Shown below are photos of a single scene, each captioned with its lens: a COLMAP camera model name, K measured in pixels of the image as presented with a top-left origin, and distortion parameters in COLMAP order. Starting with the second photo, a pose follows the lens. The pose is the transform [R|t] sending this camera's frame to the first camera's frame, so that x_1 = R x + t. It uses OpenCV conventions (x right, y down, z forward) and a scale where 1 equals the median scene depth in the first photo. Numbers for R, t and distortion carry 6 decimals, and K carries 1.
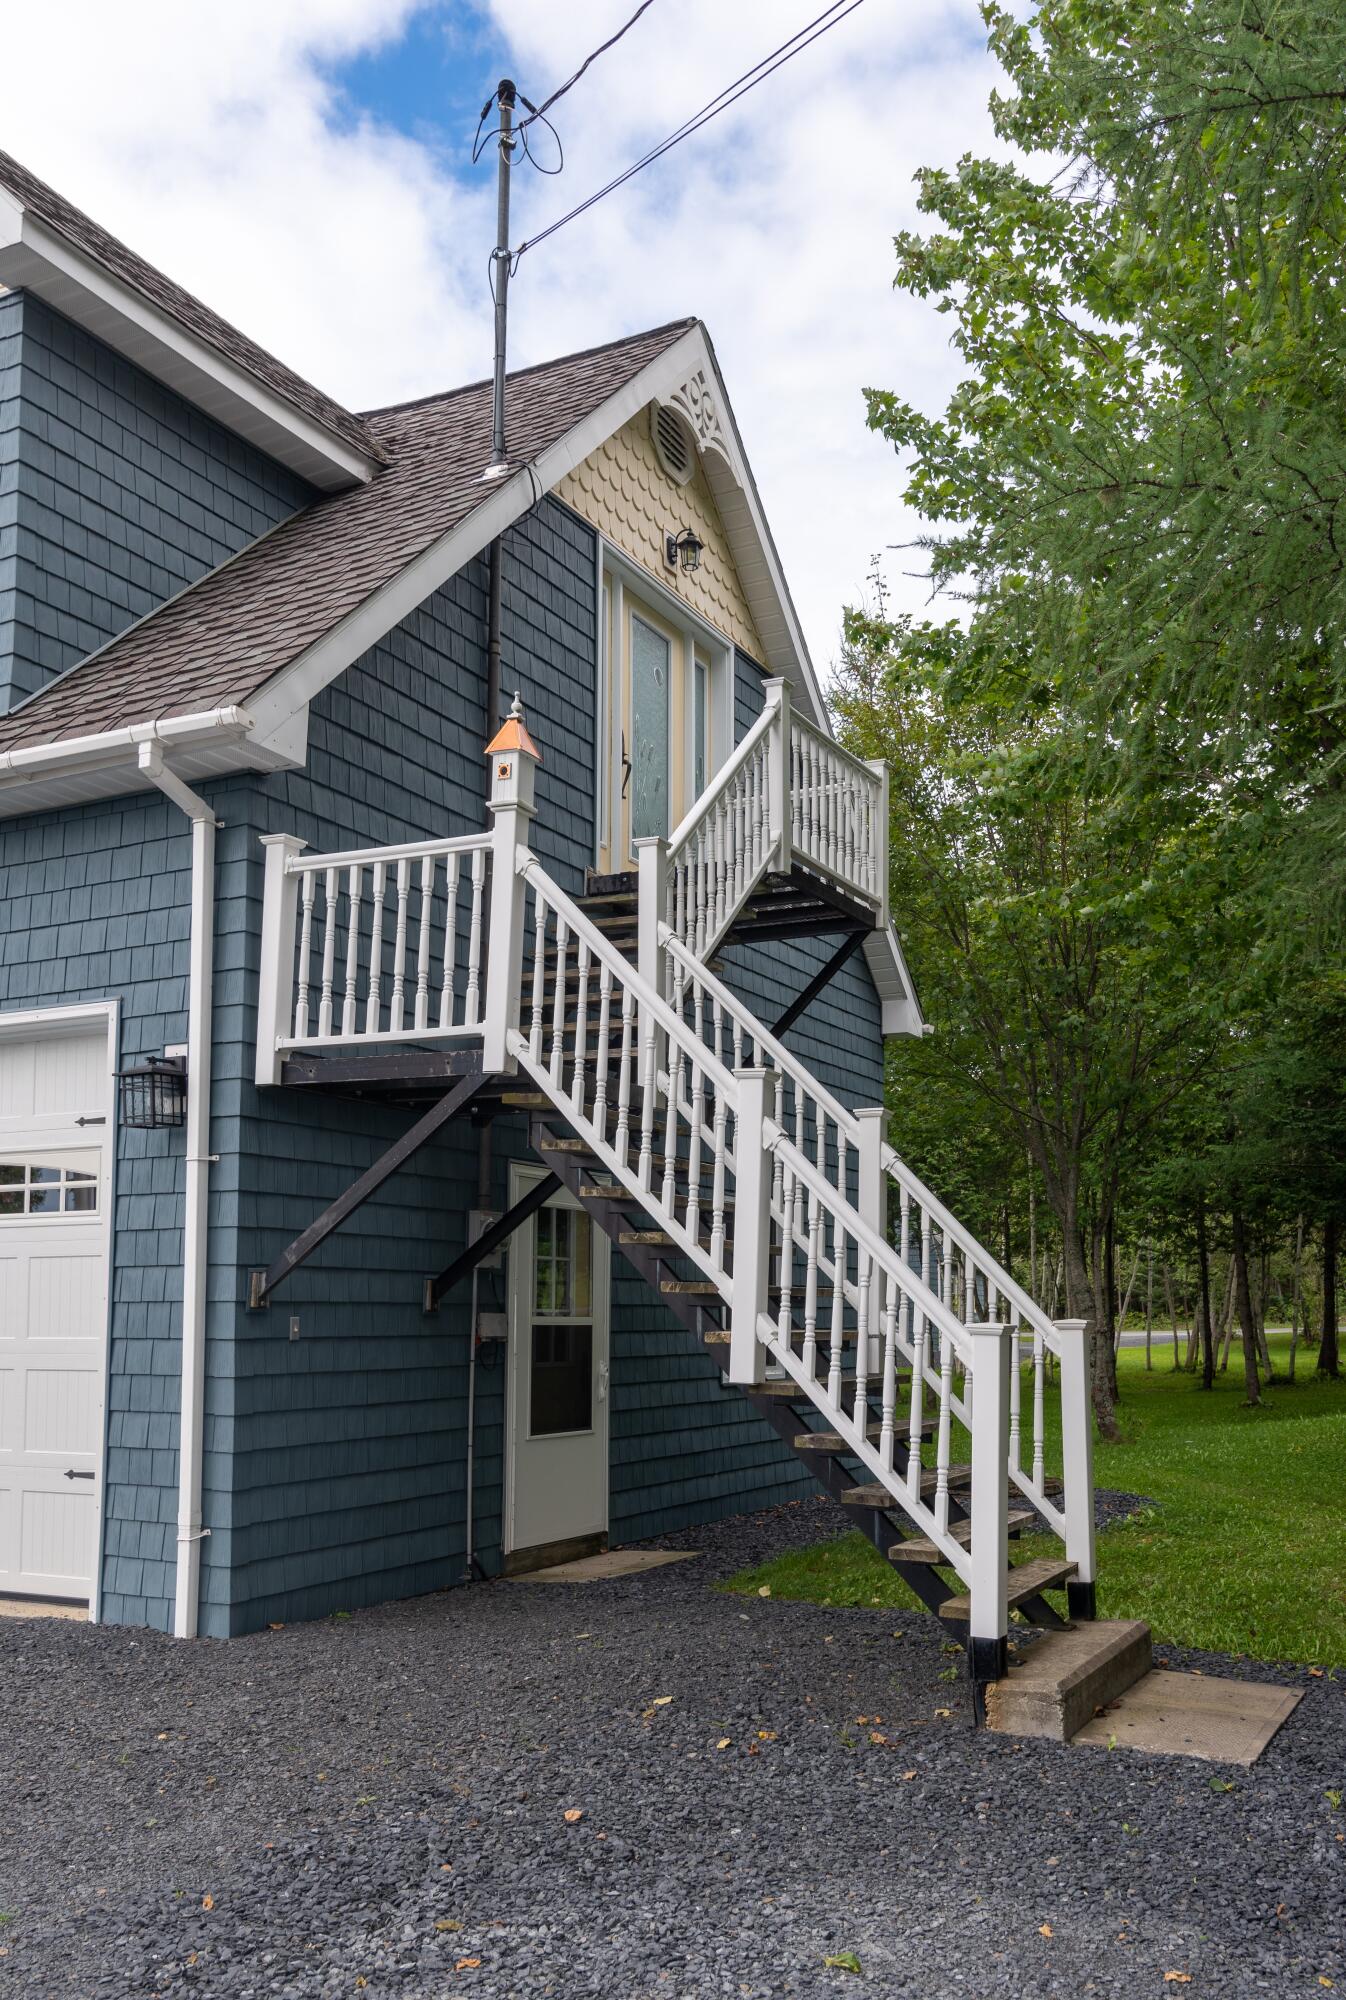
lens RADIAL K [[1598.3, 0, 790.9], [0, 1598.3, 1209.9], [0, 0, 1]] dist [0.007815, 0.003585]
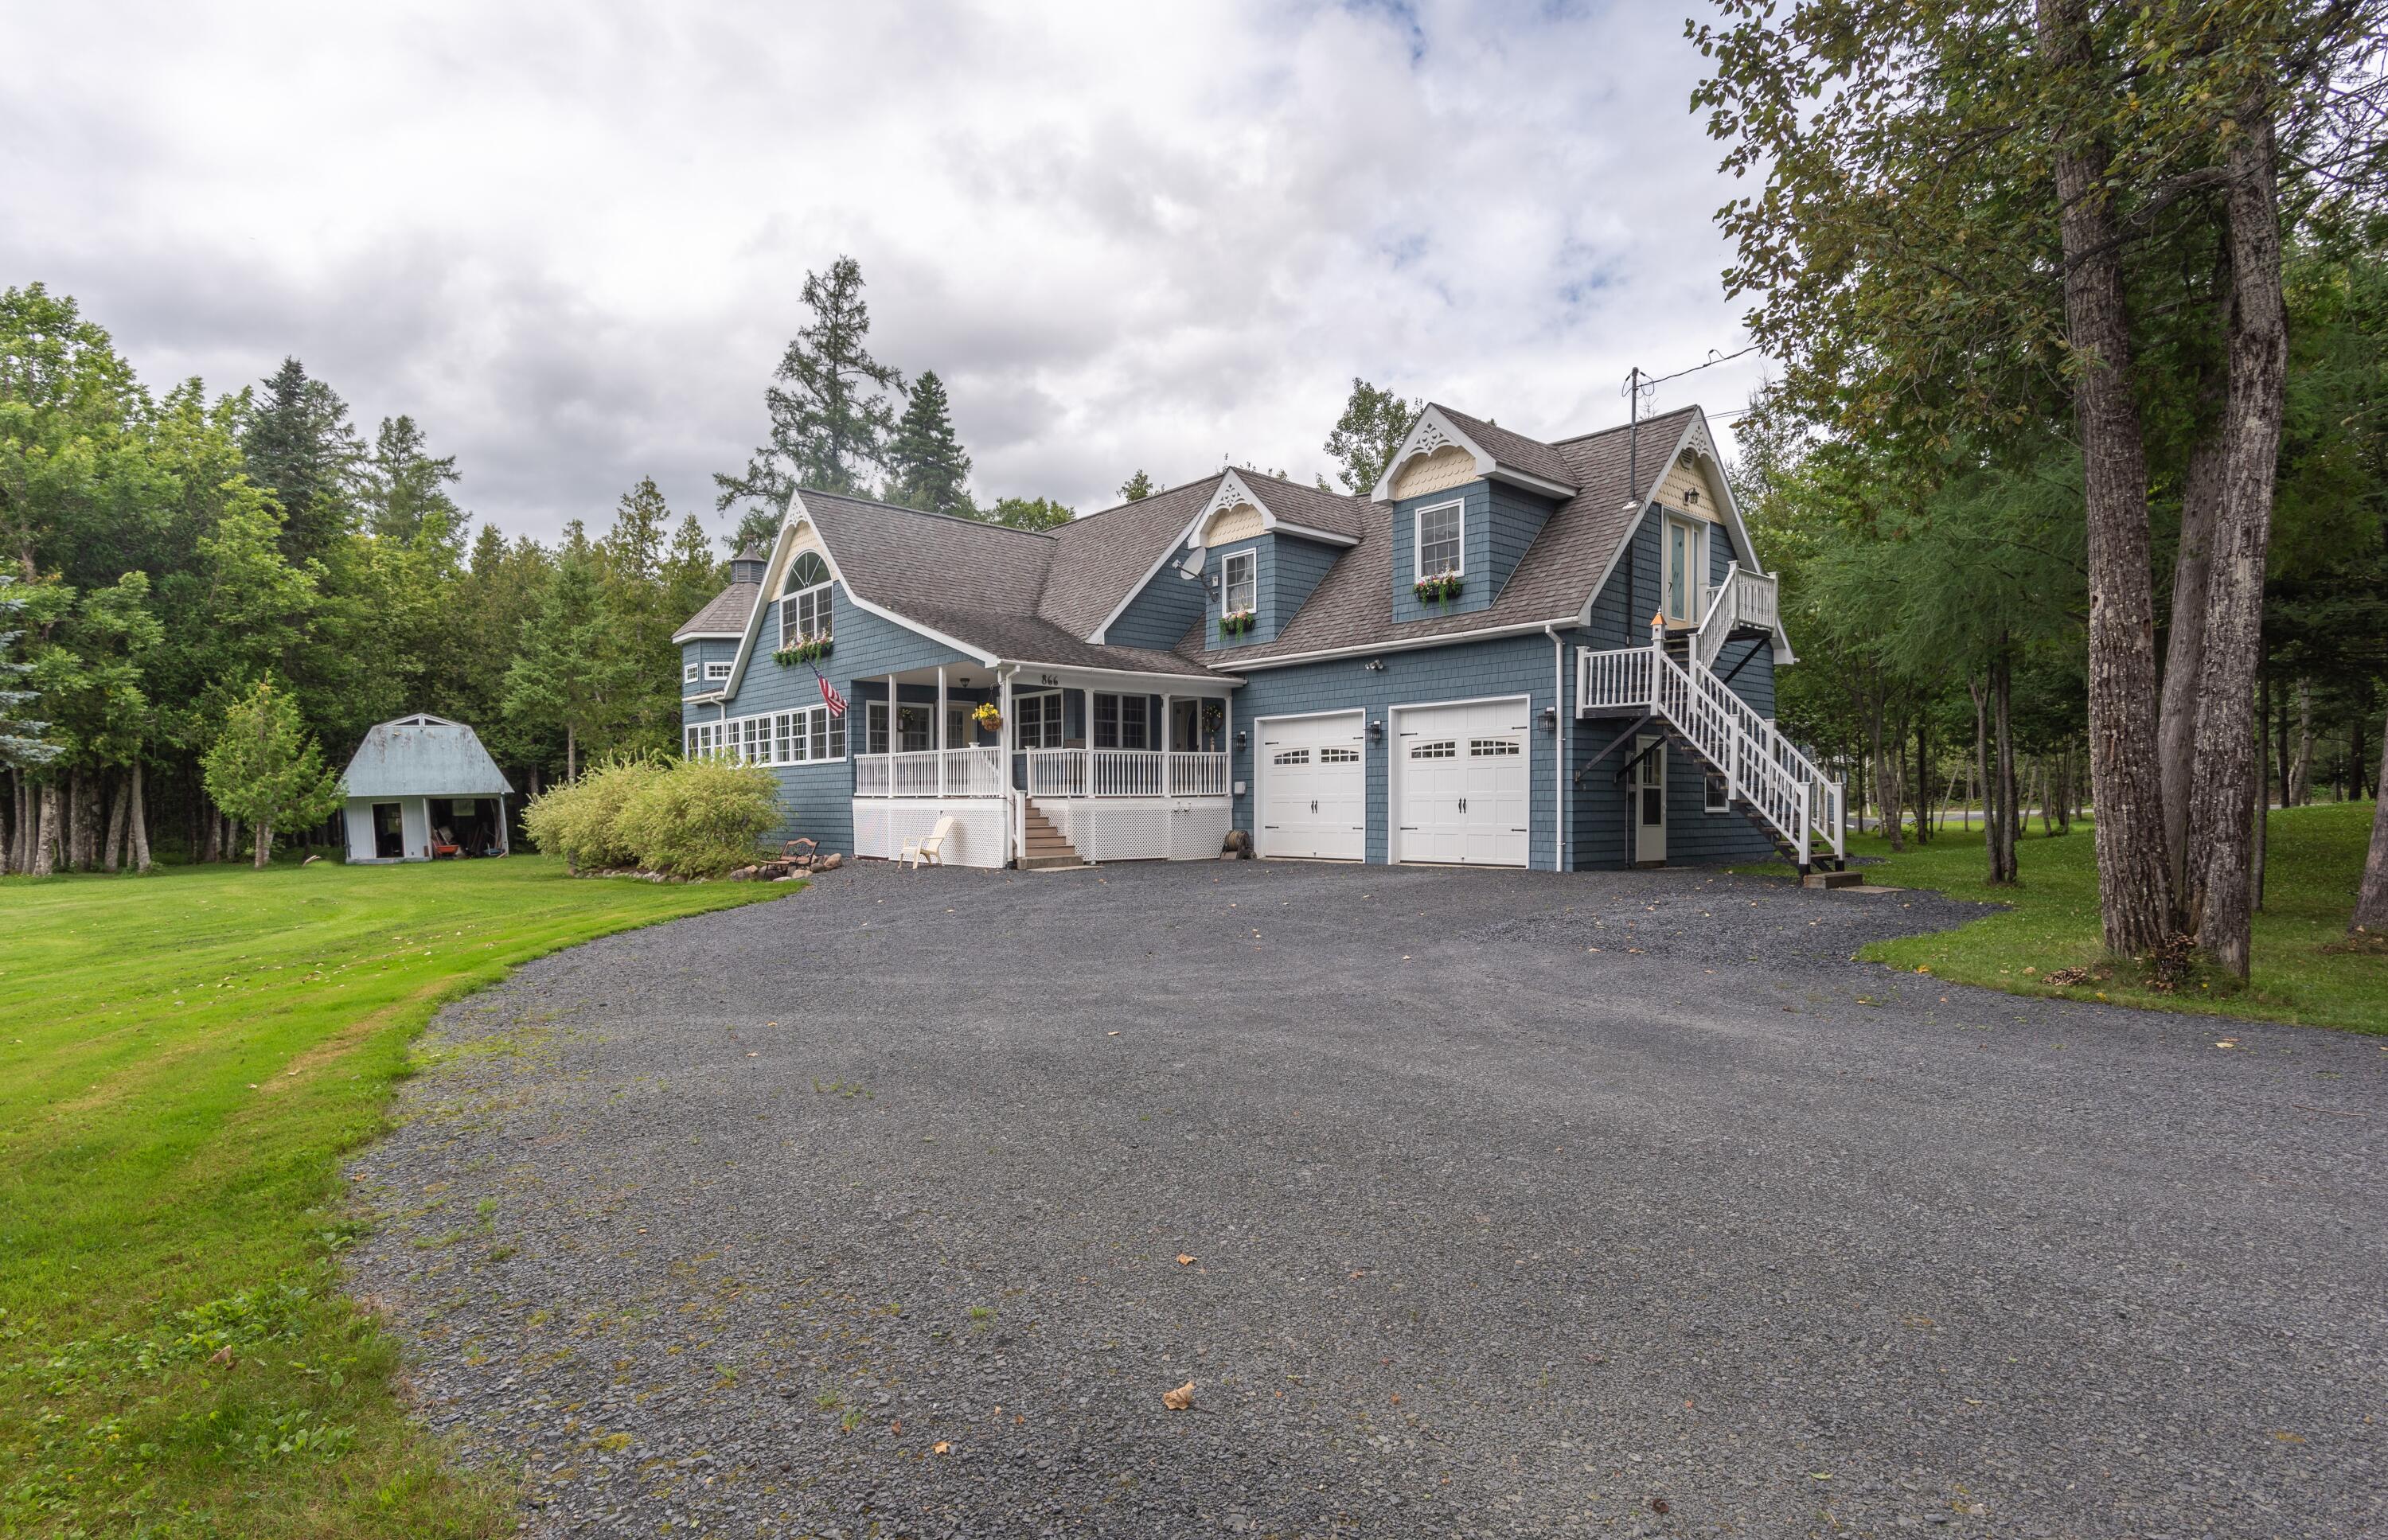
lens RADIAL K [[1139.3, 0, 1203.2], [0, 1139.3, 814.6], [0, 0, 1]] dist [0.001978, -0.000018]
pose [[0.919541, 0.004459, -0.392969, -0.102245], [0.025801, 0.997093, 0.071687, -0.068117], [0.392146, -0.076058, 0.916753, -1.644420]]
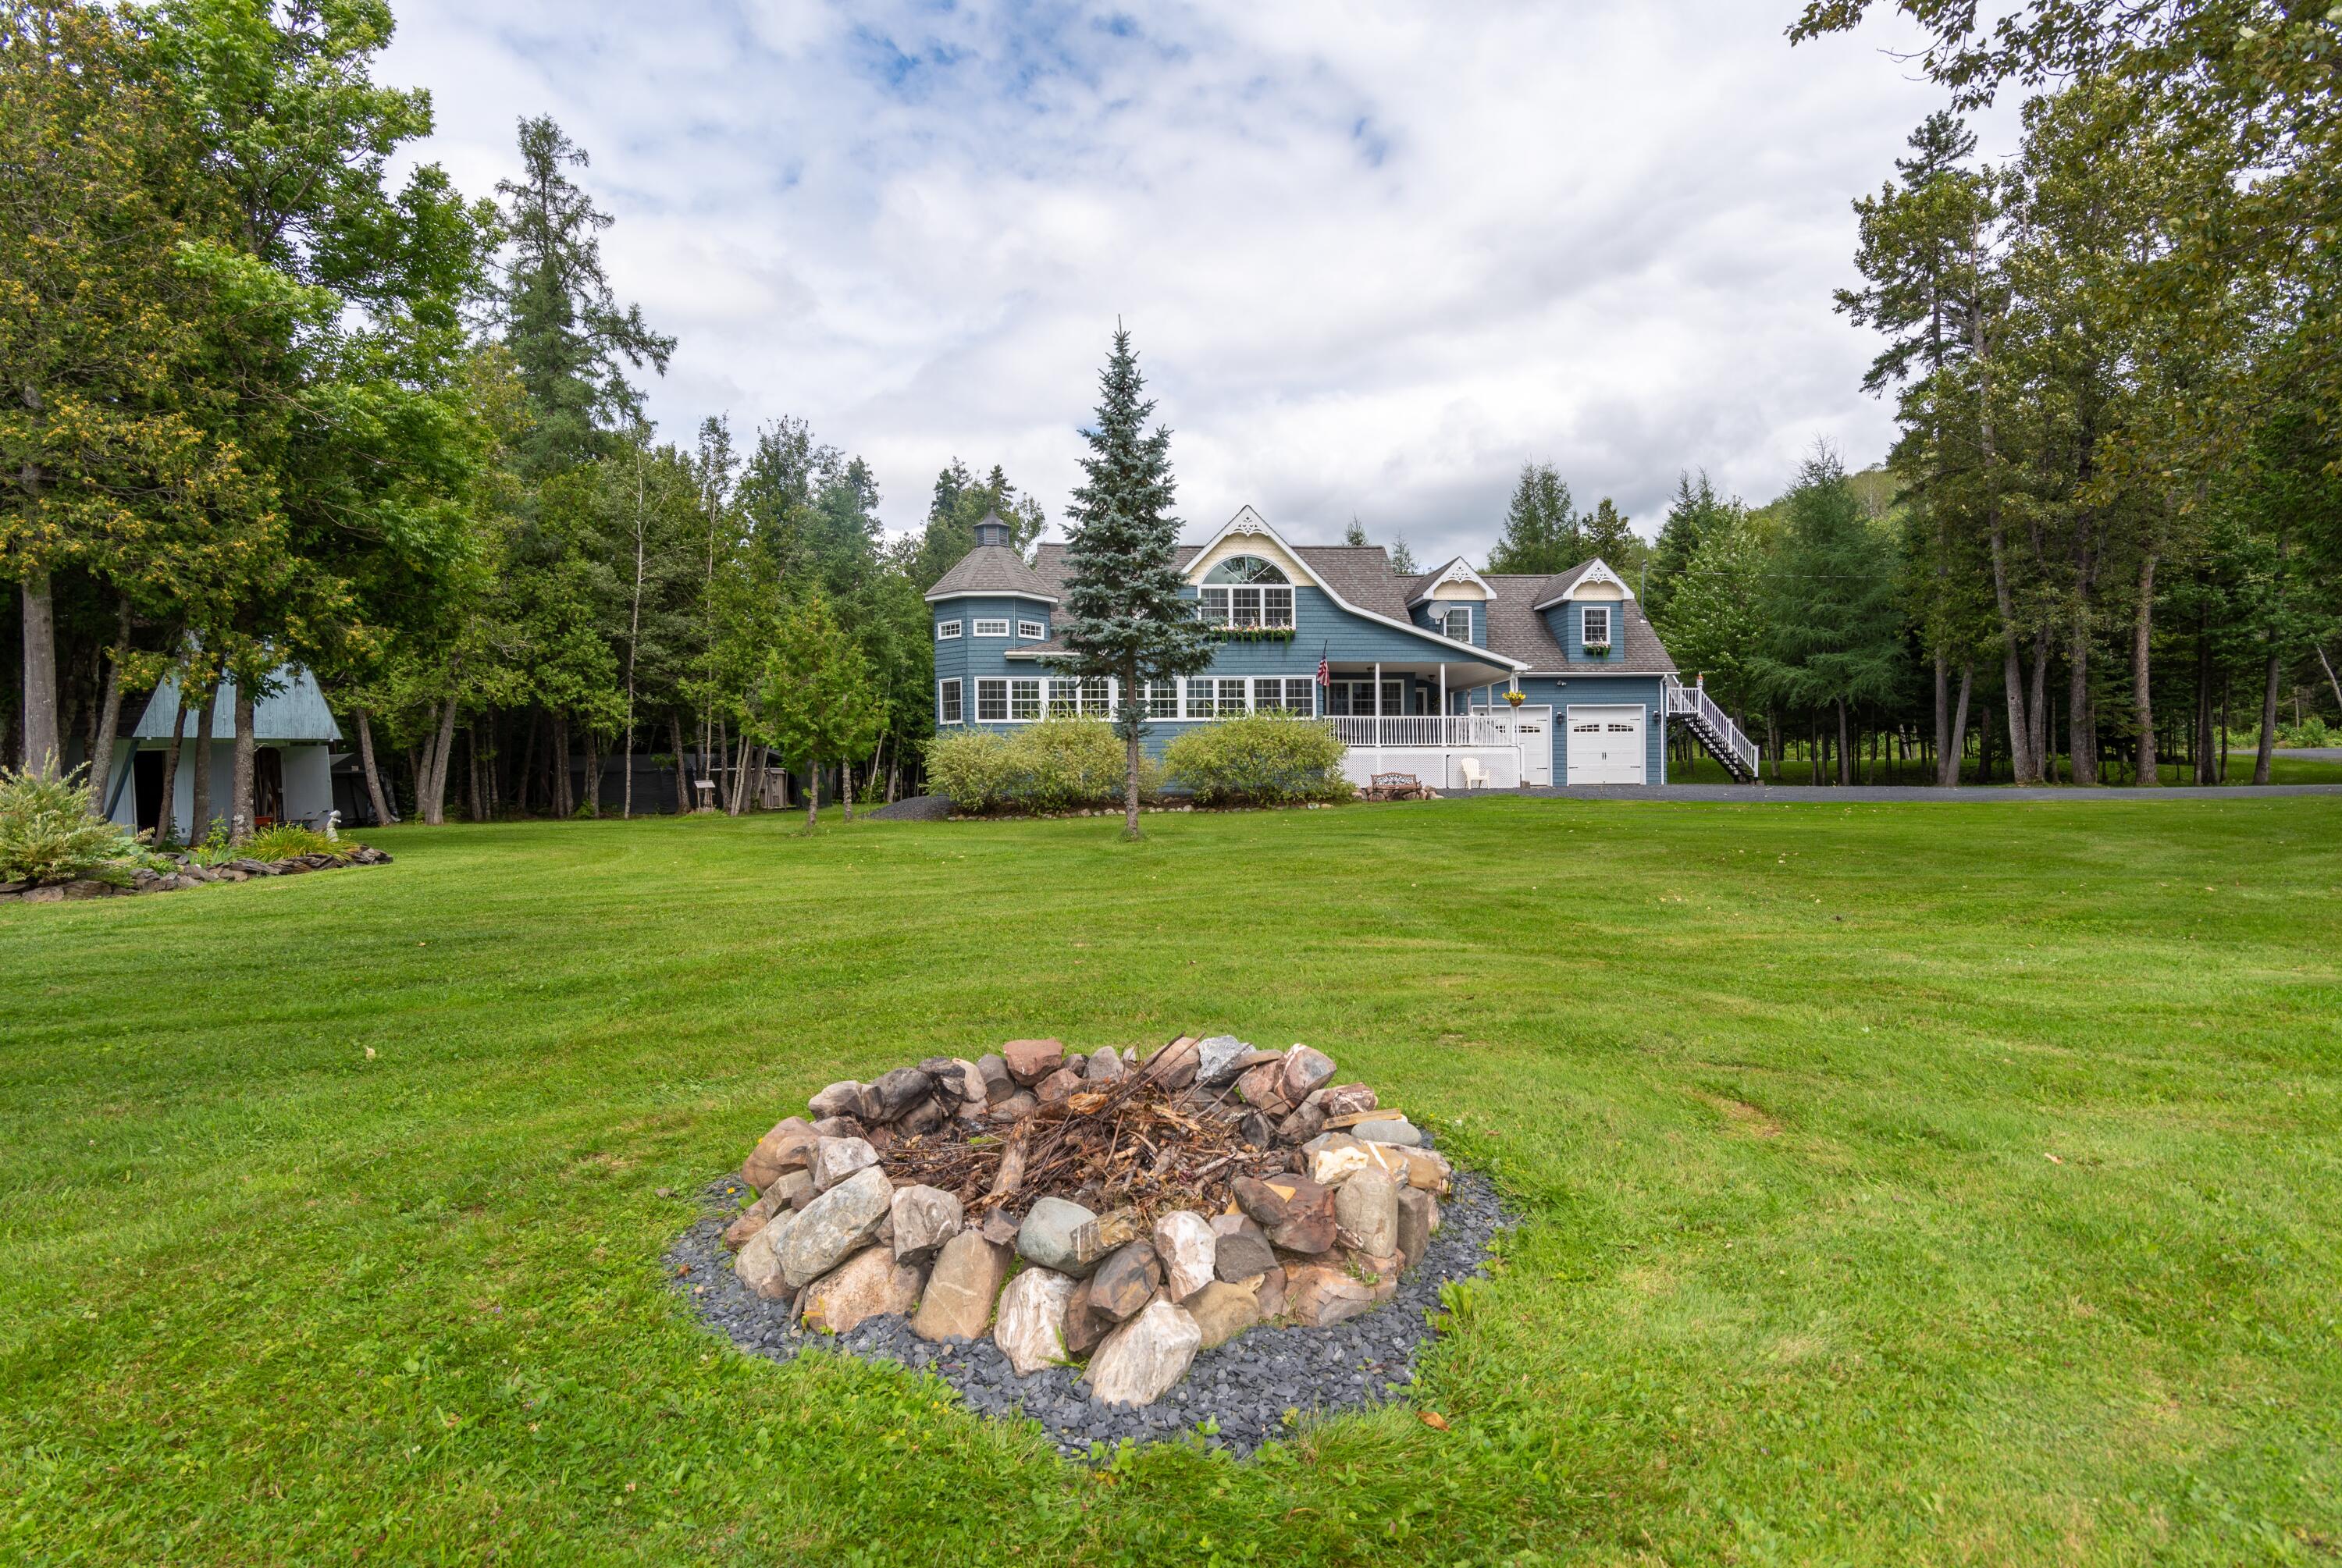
lens RADIAL K [[1103.9, 0, 1177.5], [0, 1103.9, 785.3], [0, 0, 1]] dist [-0.002378, -0.000136]
pose [[0.872032, -0.005007, 0.489423, -5.147925], [-0.024609, 0.998234, 0.054060, 0.026002], [-0.488829, -0.059186, 0.870370, -2.613847]]
